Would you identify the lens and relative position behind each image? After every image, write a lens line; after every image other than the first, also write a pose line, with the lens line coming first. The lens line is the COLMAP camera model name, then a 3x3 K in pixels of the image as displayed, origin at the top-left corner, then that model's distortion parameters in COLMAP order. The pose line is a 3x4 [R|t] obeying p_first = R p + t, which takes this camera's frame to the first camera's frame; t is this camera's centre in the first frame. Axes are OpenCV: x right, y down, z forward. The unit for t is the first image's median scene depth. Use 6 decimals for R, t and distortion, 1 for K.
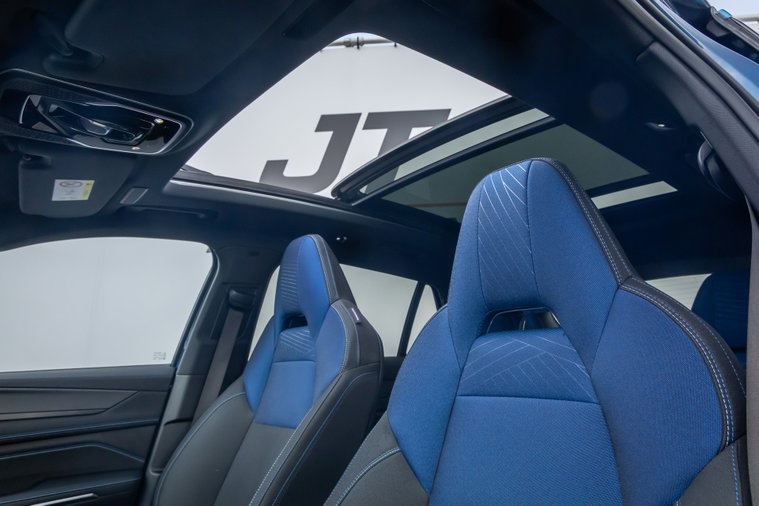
lens RADIAL K [[511.8, 0, 379.8], [0, 511.8, 252.2], [0, 0, 1]] dist [0.007465, -0.004933]
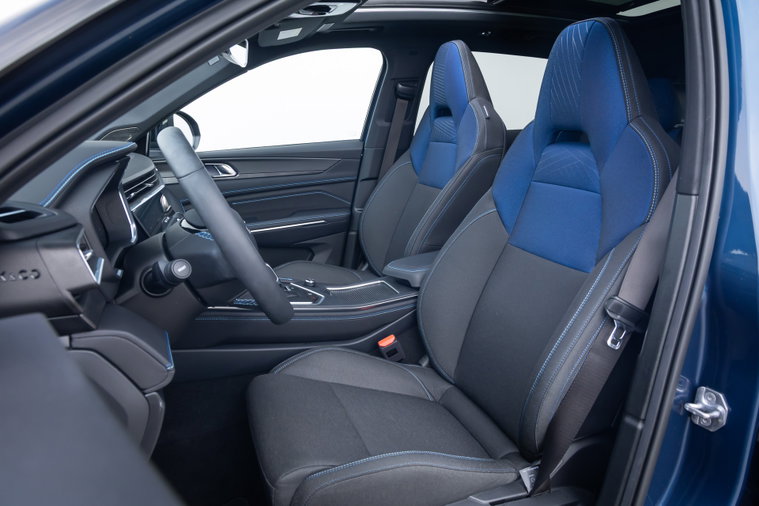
lens RADIAL K [[511.8, 0, 379.7], [0, 511.8, 251.2], [0, 0, 1]] dist [0.007465, -0.004933]
pose [[0.944178, 0.081217, -0.319268, 0.132778], [0.078002, 0.886463, 0.456179, -0.168040], [0.320068, -0.455618, 0.830643, -0.334135]]
